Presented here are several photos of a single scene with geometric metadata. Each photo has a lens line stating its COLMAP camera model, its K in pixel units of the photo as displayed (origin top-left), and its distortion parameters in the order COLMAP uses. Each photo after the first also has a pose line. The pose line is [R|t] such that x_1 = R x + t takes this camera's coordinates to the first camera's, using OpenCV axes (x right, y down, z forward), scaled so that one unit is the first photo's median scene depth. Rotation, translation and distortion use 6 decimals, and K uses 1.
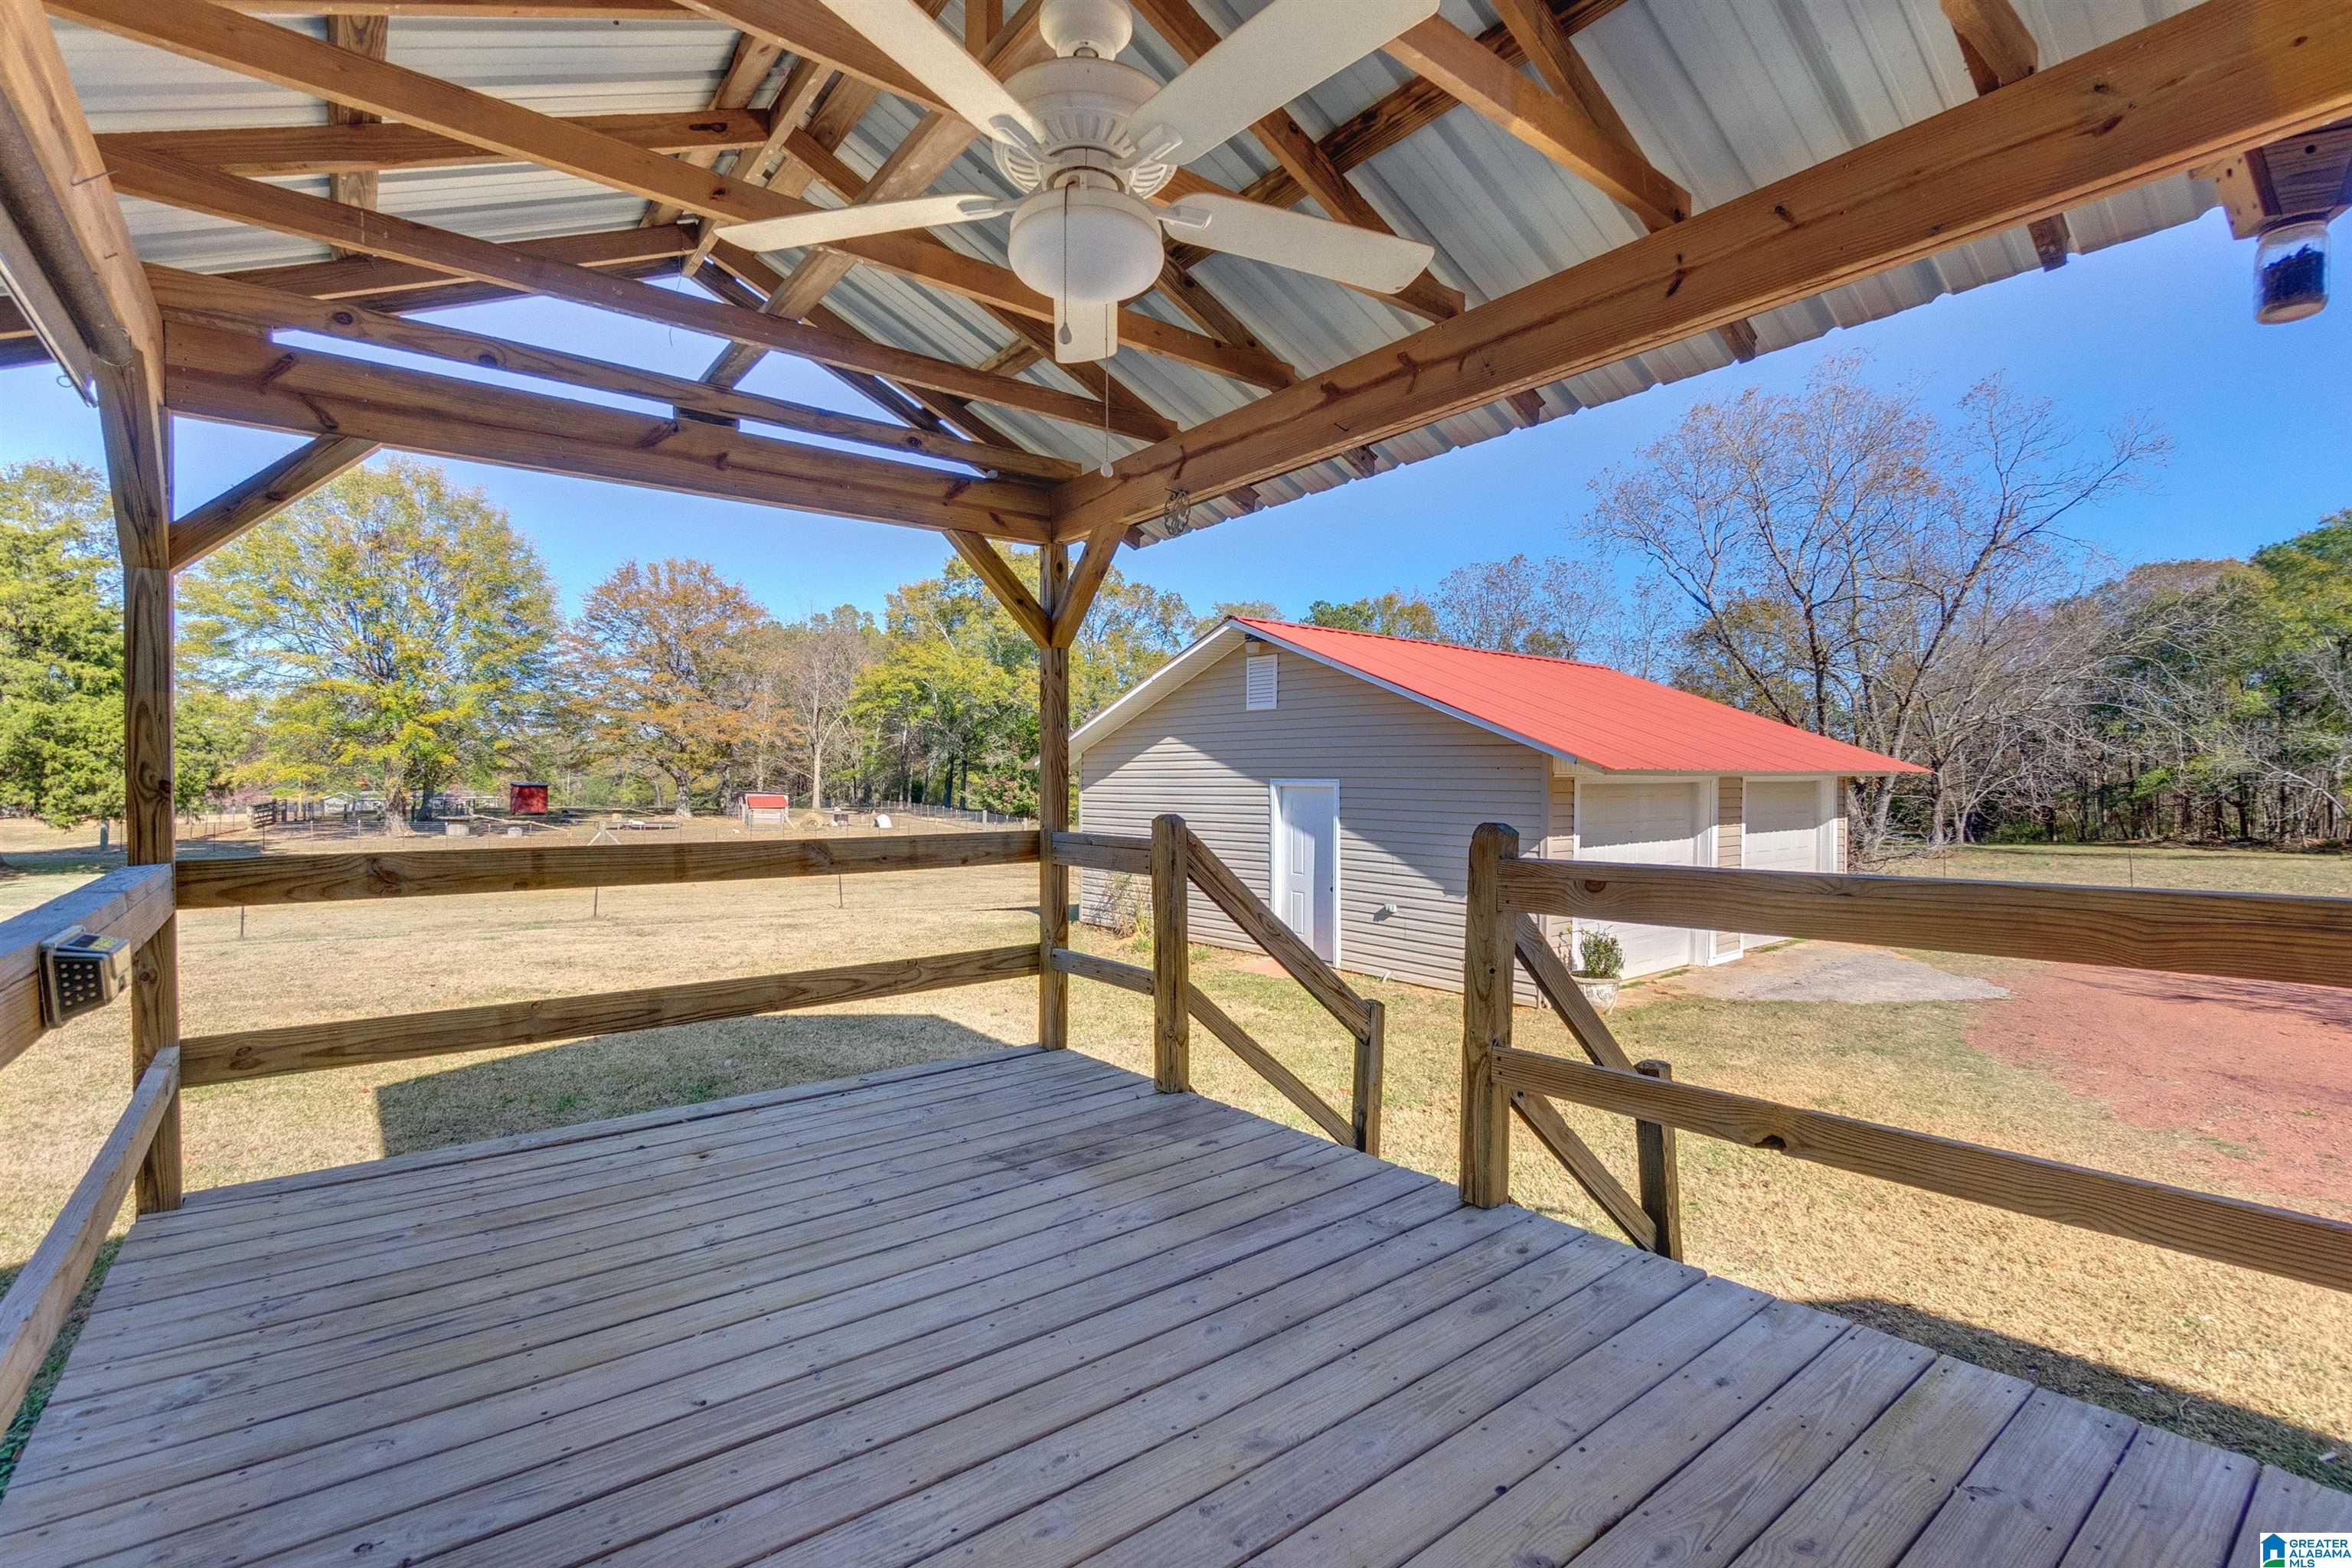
lens RADIAL K [[1005.6, 0, 1204.6], [0, 1005.6, 803.1], [0, 0, 1]] dist [0.001066, 0.000274]
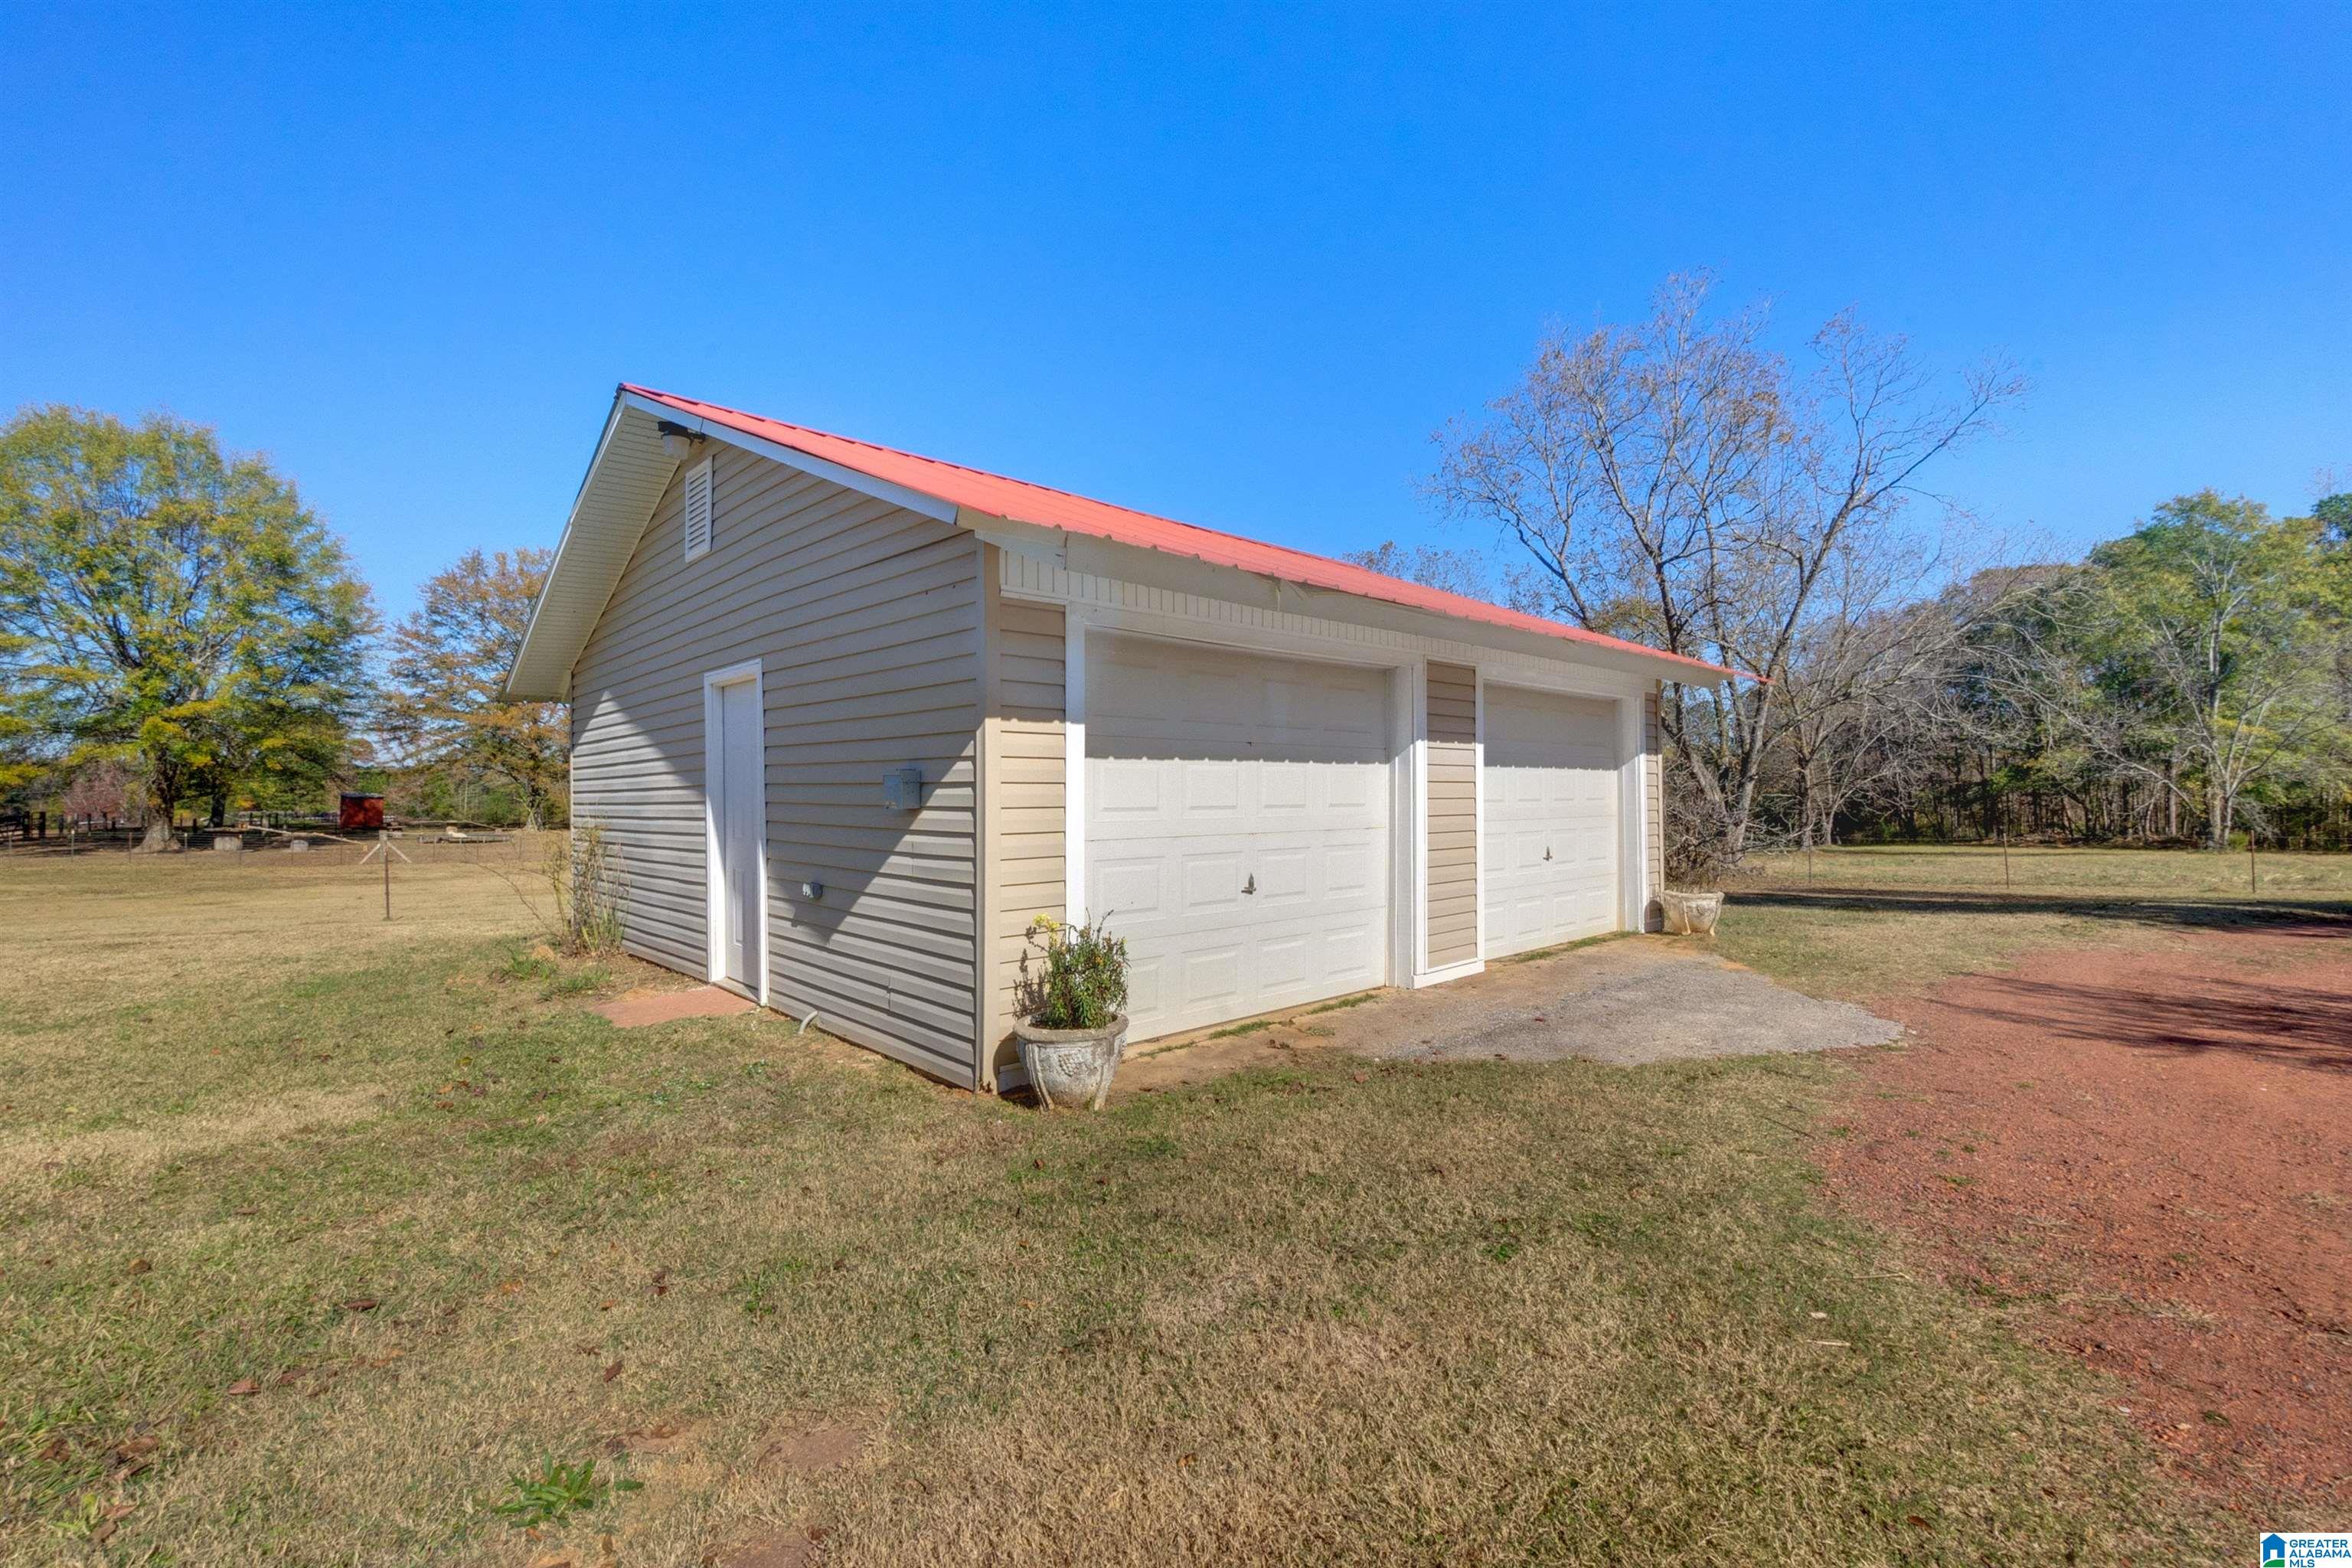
lens RADIAL K [[967.9, 0, 1263.8], [0, 967.9, 780.8], [0, 0, 1]] dist [0.000558, 0.000268]
pose [[0.993318, 0.003263, 0.115364, 0.133452], [0.001572, 0.999125, -0.041800, 0.025438], [-0.115399, 0.041702, 0.992443, 0.173461]]
